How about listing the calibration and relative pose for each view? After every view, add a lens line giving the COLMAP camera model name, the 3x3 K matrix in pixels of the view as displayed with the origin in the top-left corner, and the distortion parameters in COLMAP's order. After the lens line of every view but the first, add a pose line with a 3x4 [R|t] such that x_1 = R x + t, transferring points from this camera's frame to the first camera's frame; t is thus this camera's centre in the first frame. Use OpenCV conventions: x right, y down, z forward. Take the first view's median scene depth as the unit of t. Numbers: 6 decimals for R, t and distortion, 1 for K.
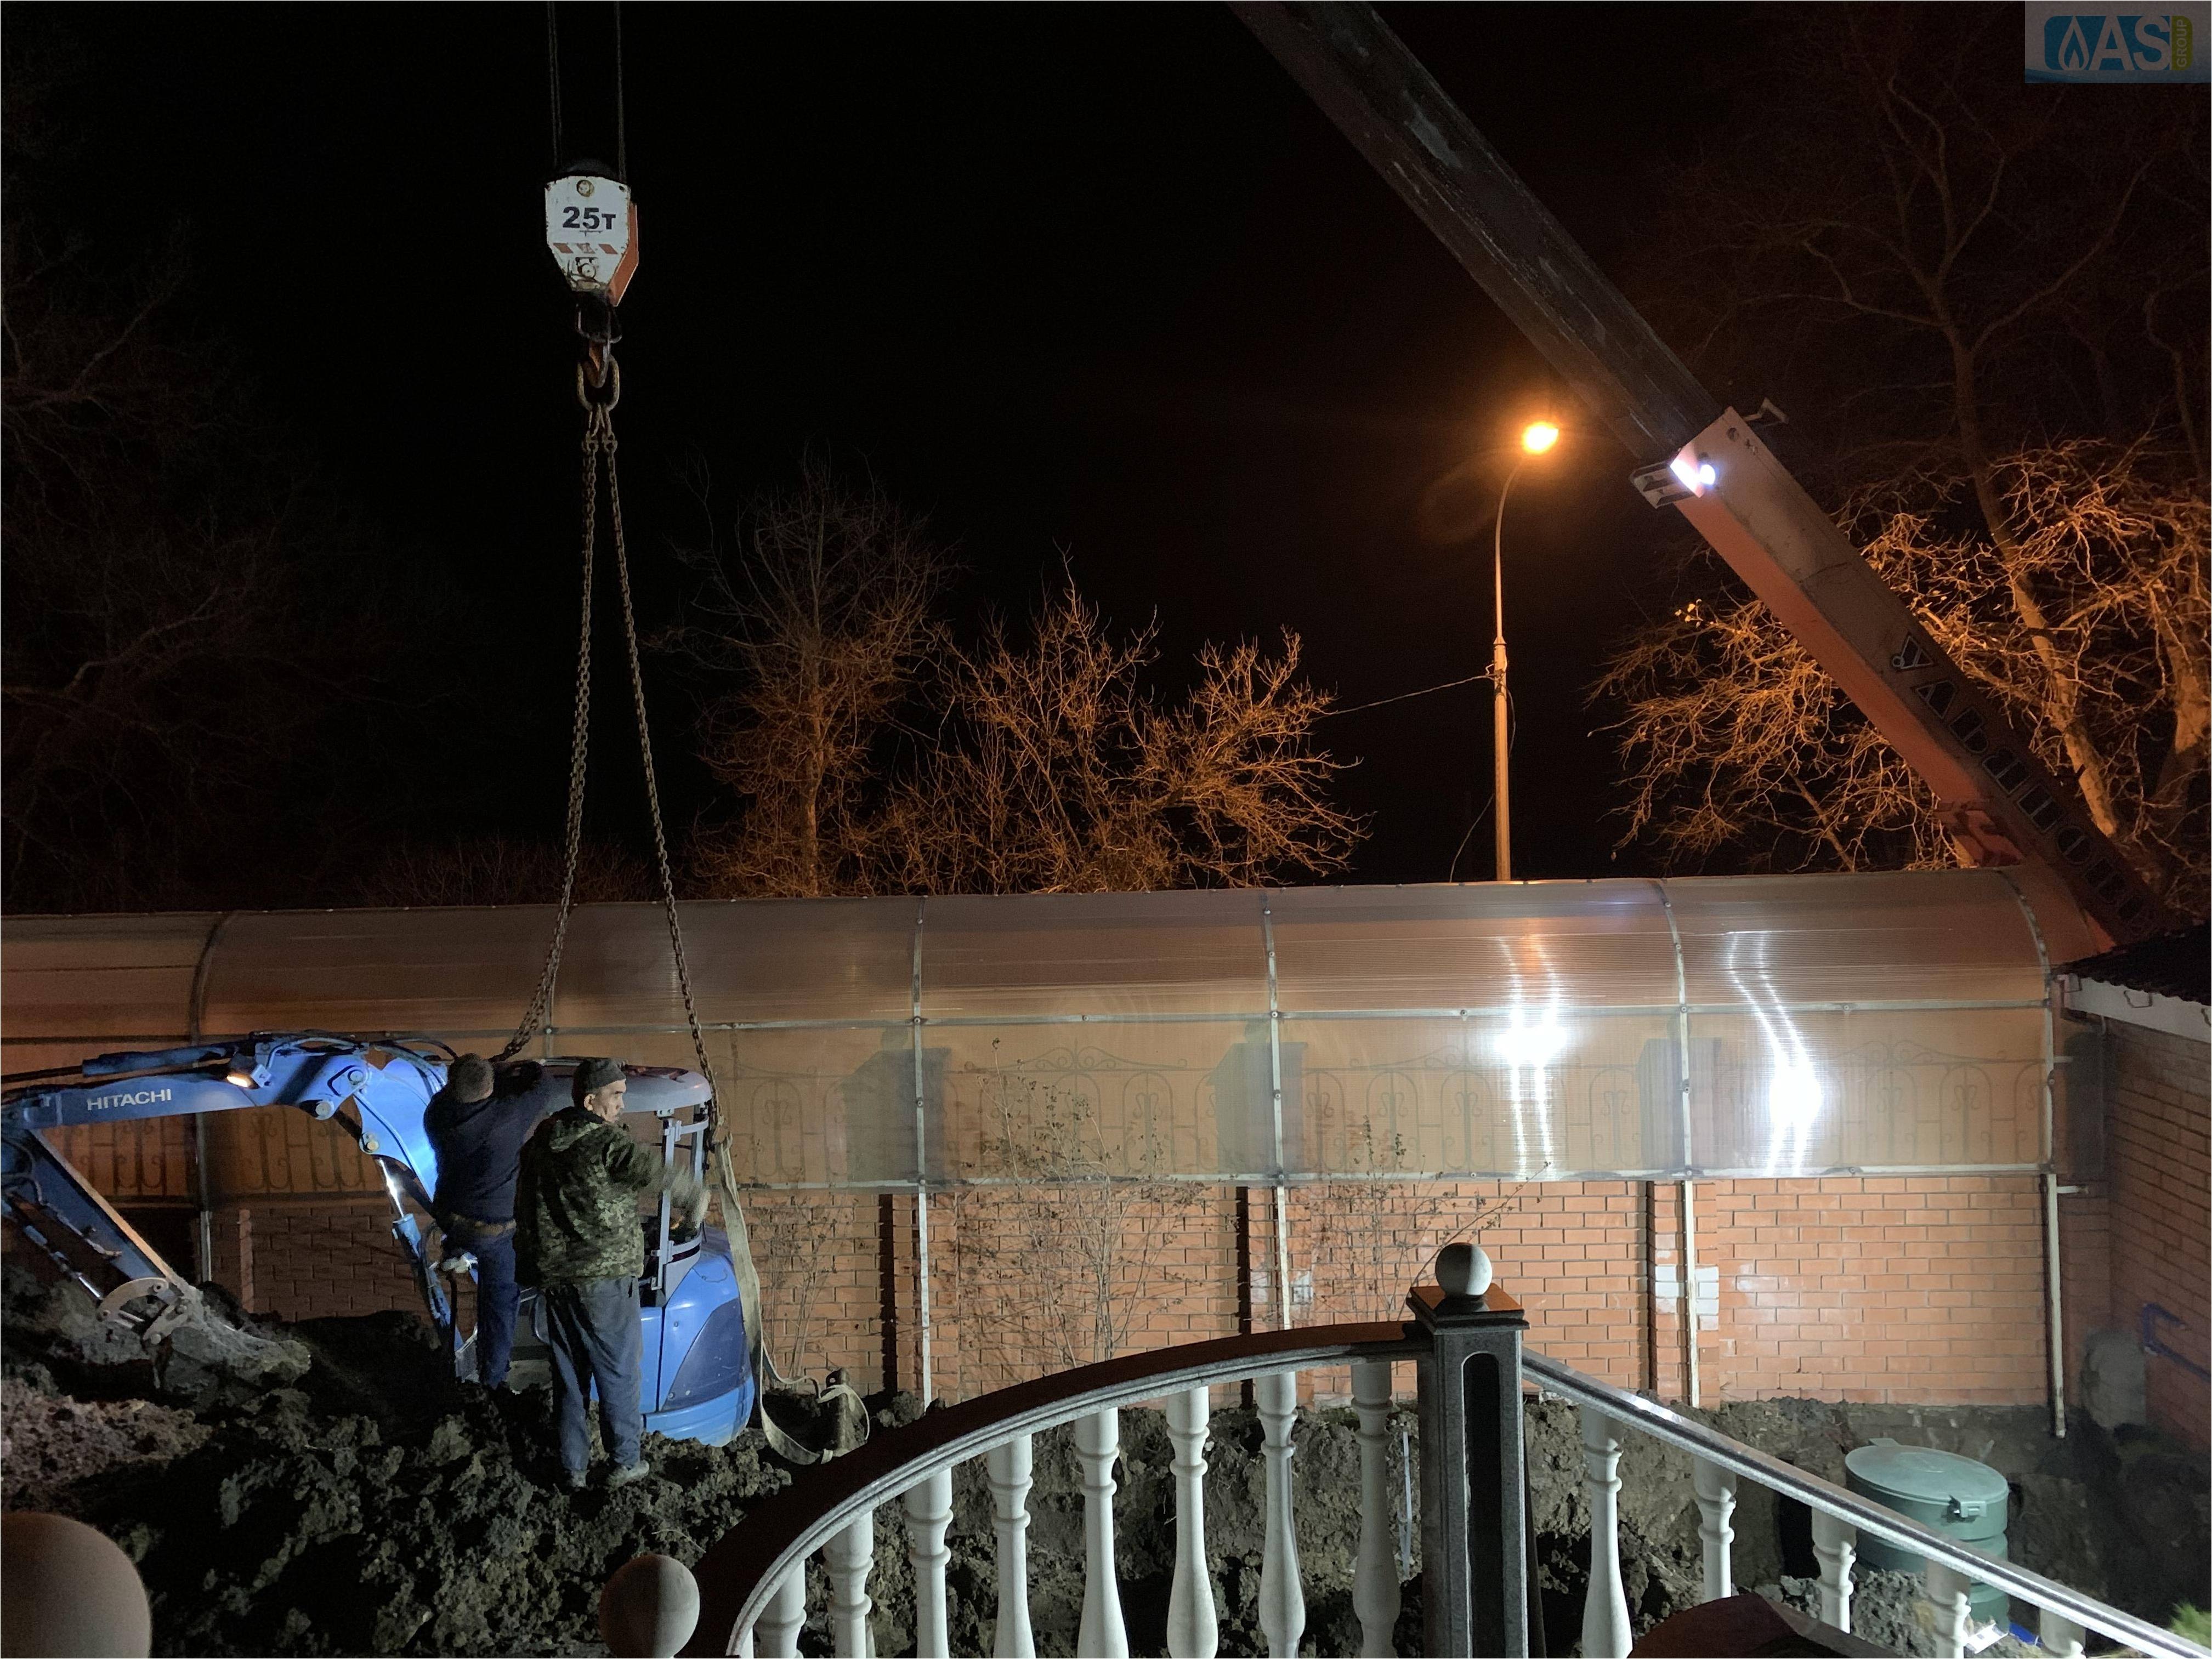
lens RADIAL K [[1680.9, 0, 1117.2], [0, 1680.9, 819.1], [0, 0, 1]] dist [0.027680, -0.023744]
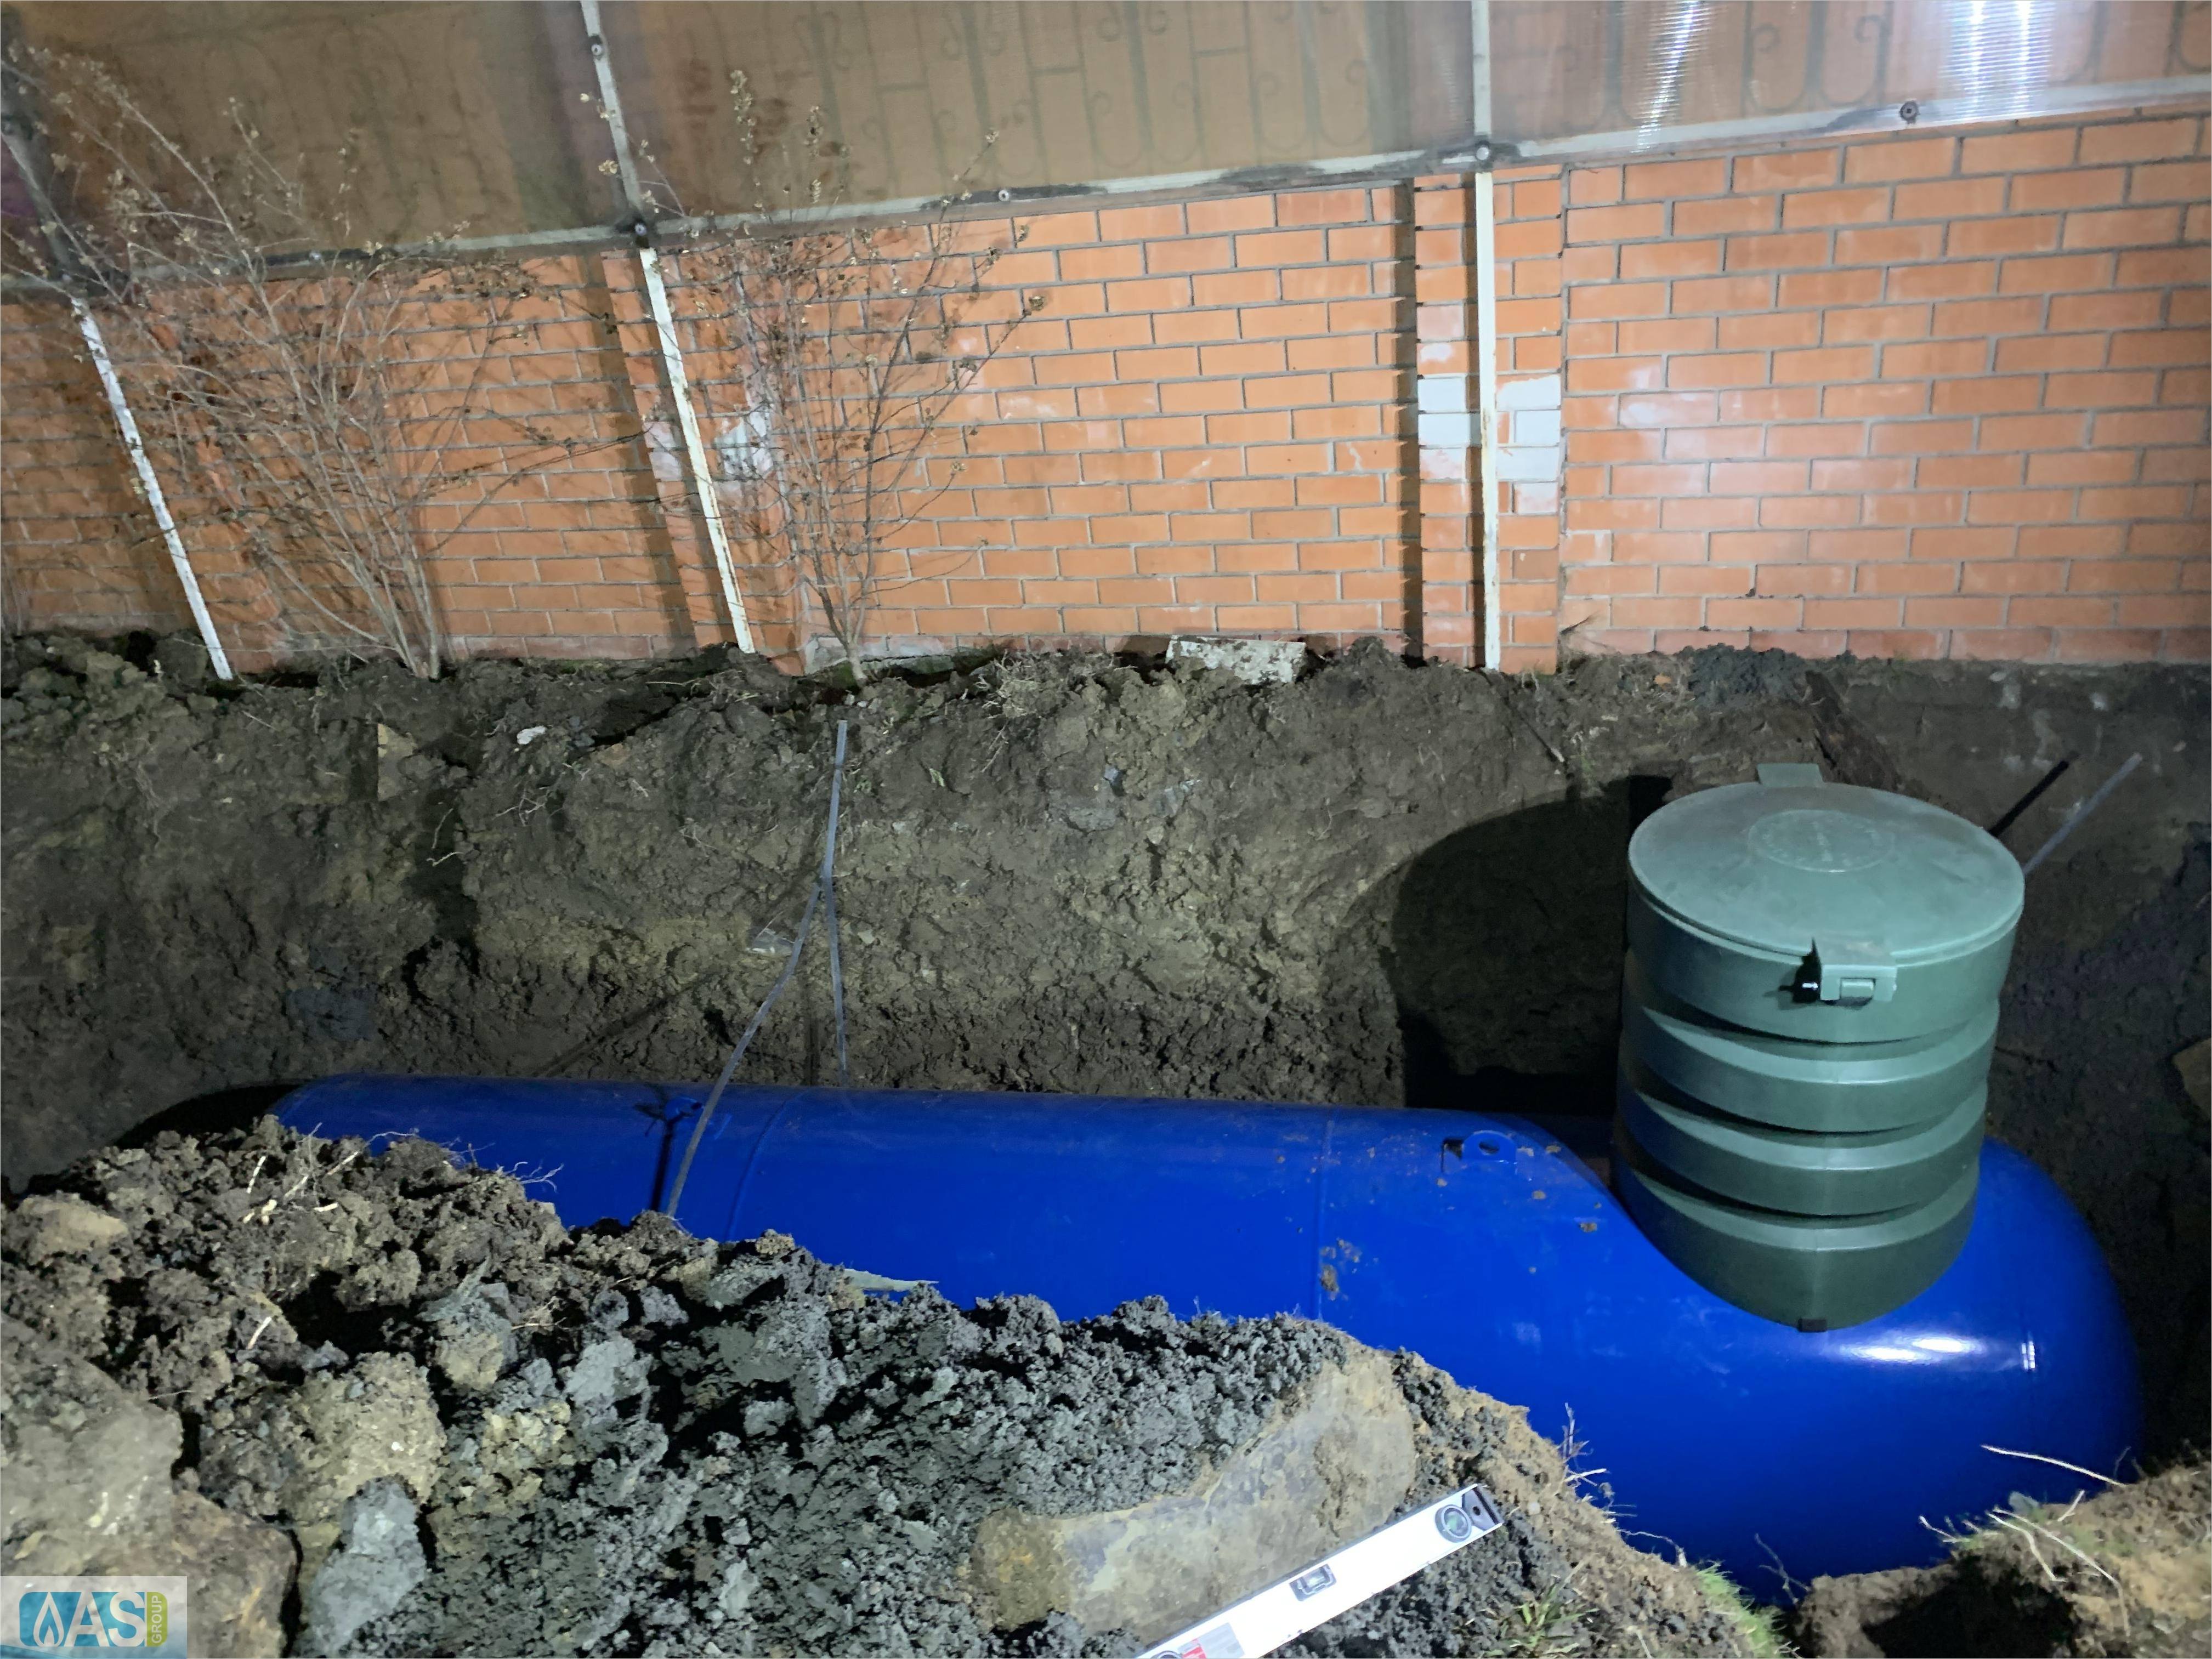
lens RADIAL K [[1680.9, 0, 1093.6], [0, 1680.9, 821.5], [0, 0, 1]] dist [0.027680, -0.023744]
pose [[0.958503, 0.036120, -0.282784, 0.367140], [0.101632, 0.883471, 0.457330, 0.152947], [0.266350, -0.467092, 0.843138, 0.537024]]
